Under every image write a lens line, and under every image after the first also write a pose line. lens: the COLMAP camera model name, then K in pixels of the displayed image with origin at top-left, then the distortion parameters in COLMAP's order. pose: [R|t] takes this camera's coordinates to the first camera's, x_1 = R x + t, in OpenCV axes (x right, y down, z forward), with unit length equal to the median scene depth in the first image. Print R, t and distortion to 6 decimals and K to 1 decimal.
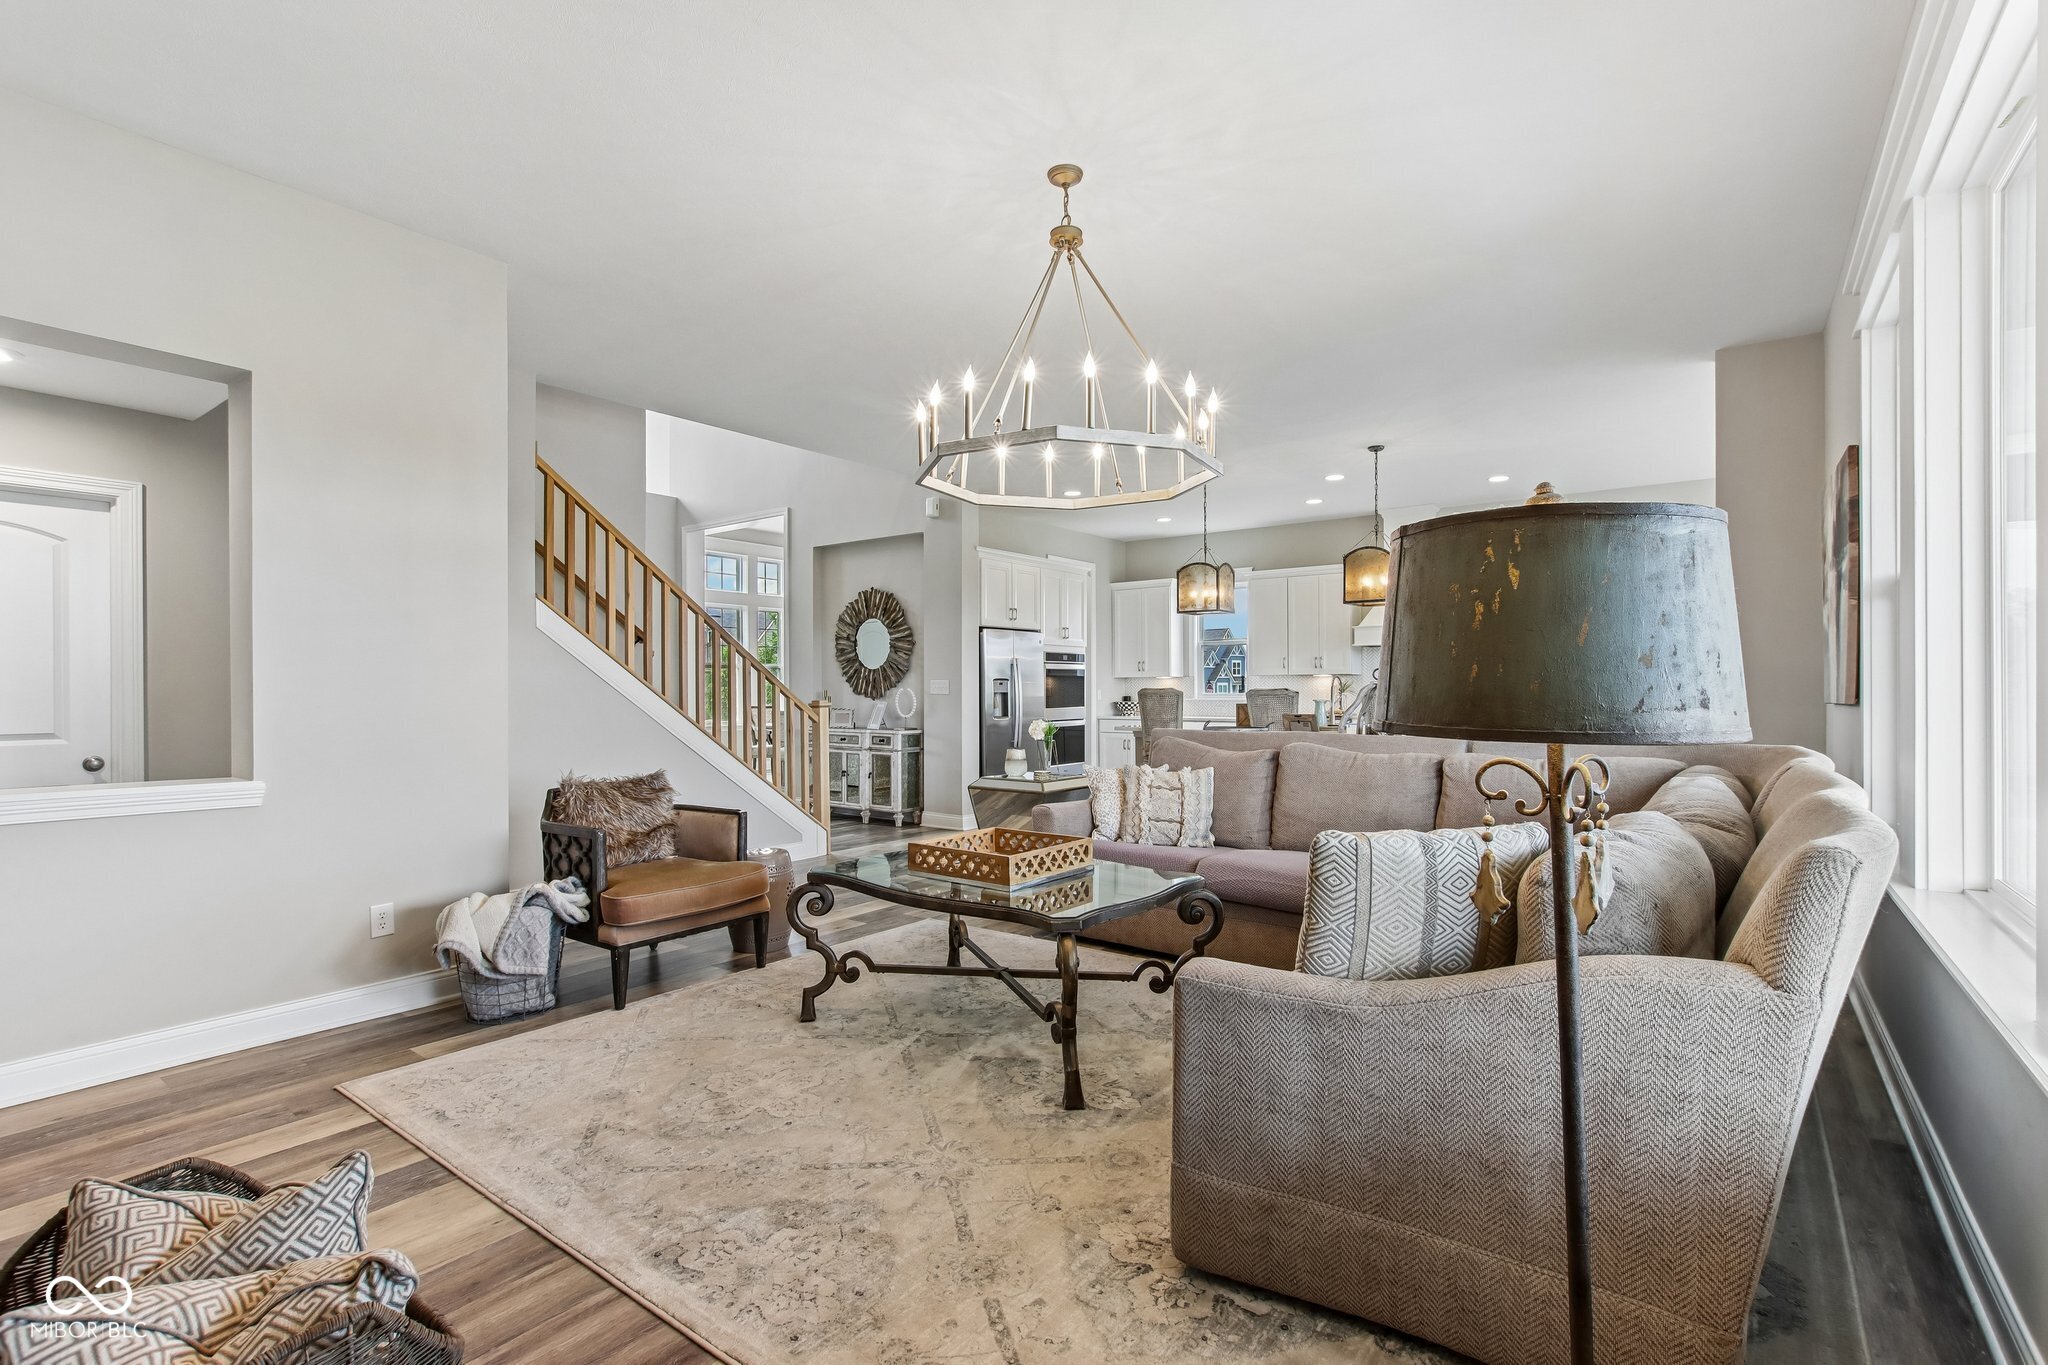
lens RADIAL K [[940.7, 0, 1029.7], [0, 940.7, 668.4], [0, 0, 1]] dist [-0.003379, 0.000263]
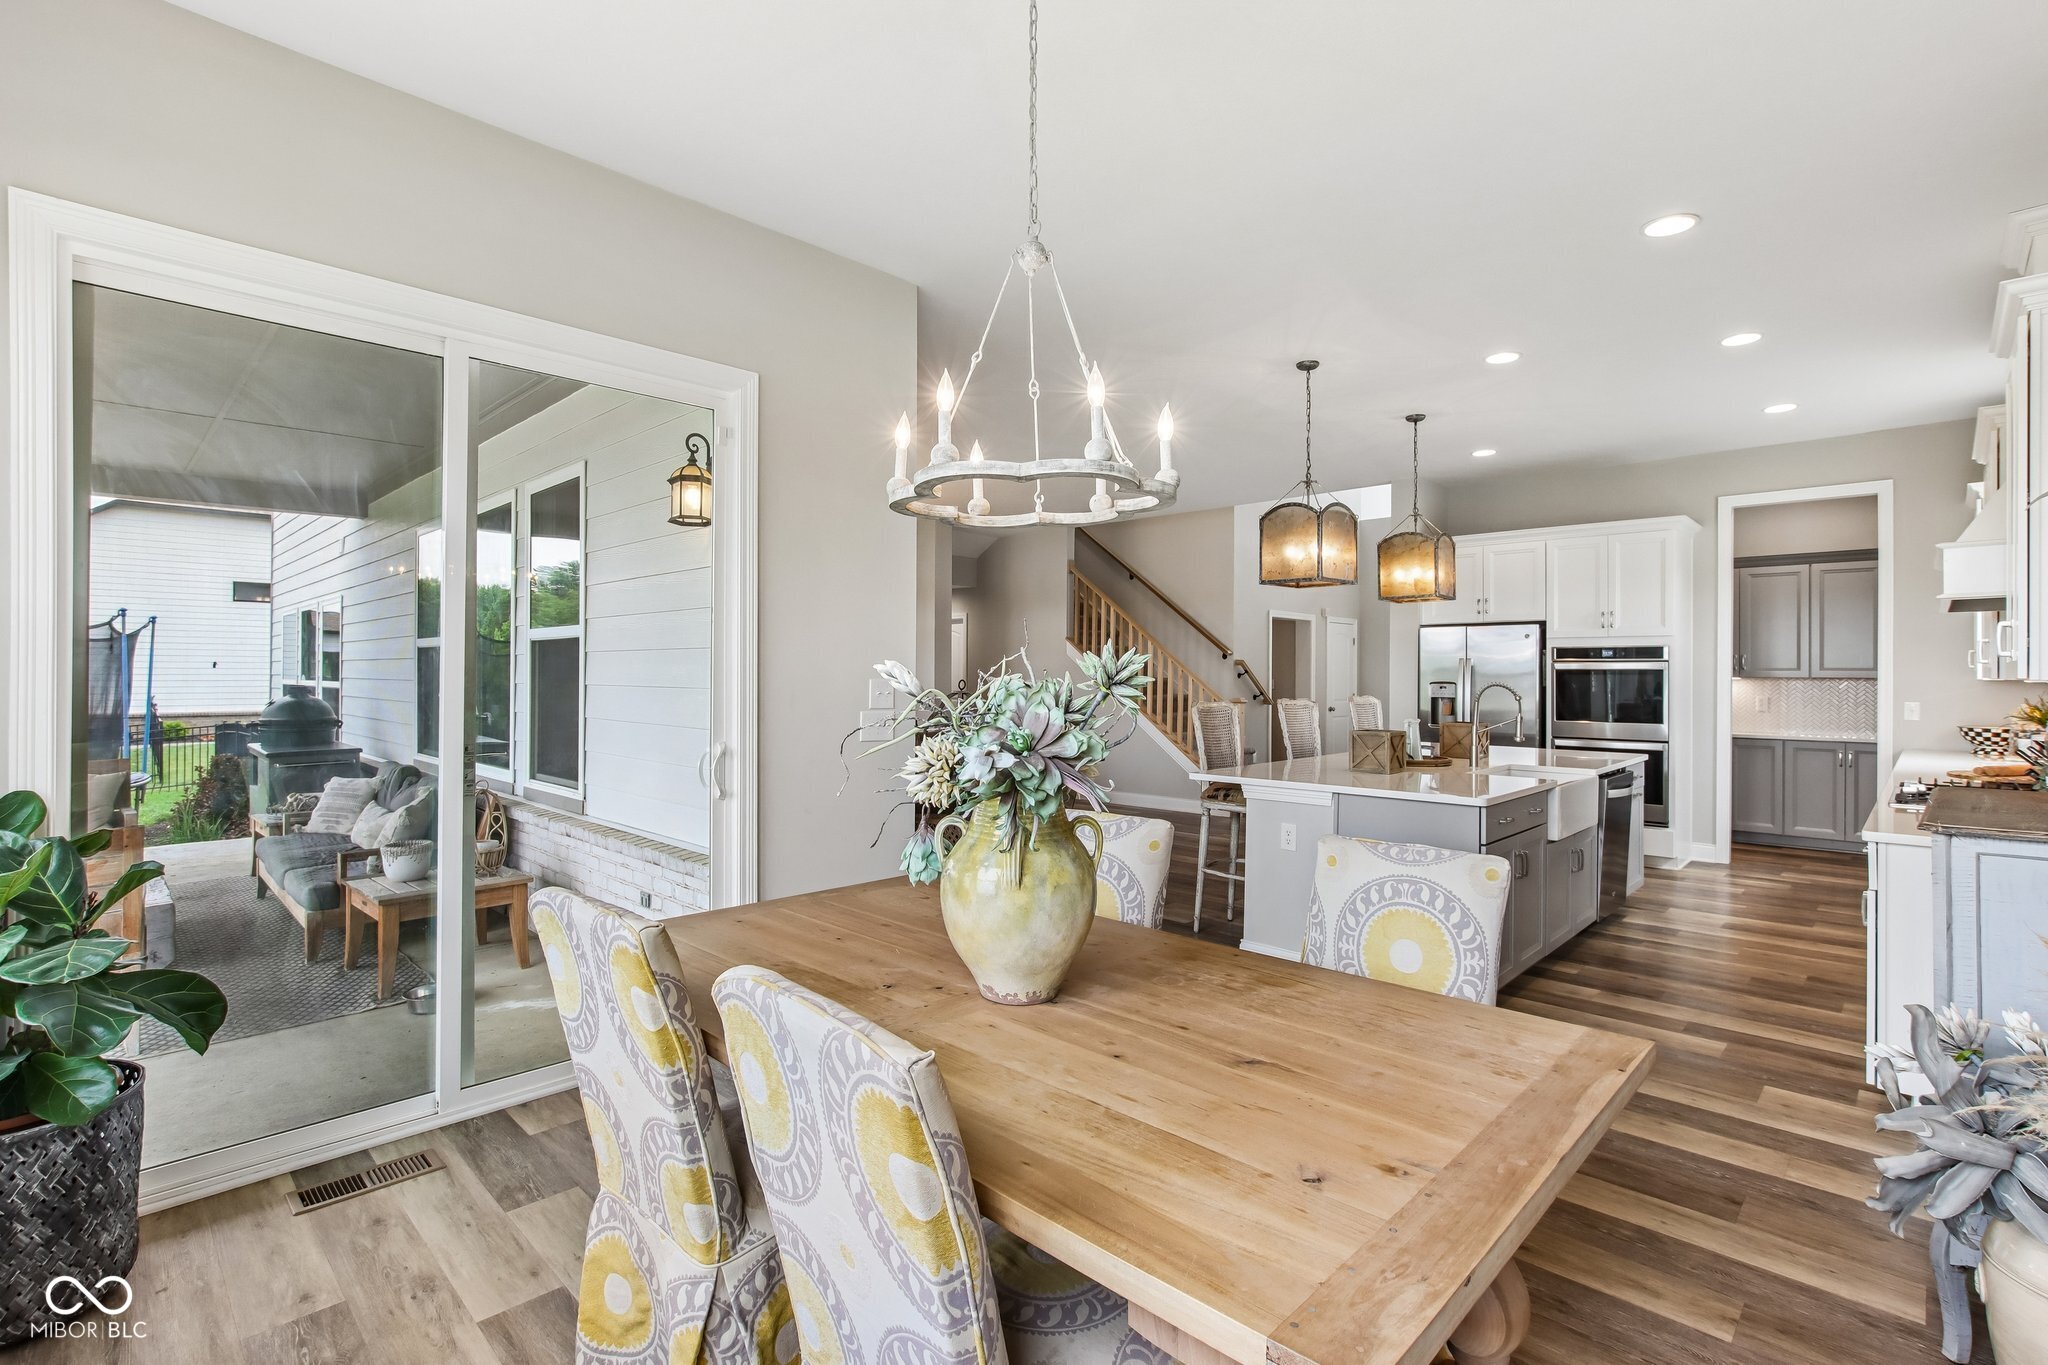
lens RADIAL K [[956.4, 0, 1020.3], [0, 956.4, 670.4], [0, 0, 1]] dist [-0.011399, -0.000183]
pose [[-0.136633, -0.003537, -0.990615, 1.526379], [0.016173, 0.999852, -0.005801, -0.003034], [0.990490, -0.016813, -0.136555, 1.207941]]
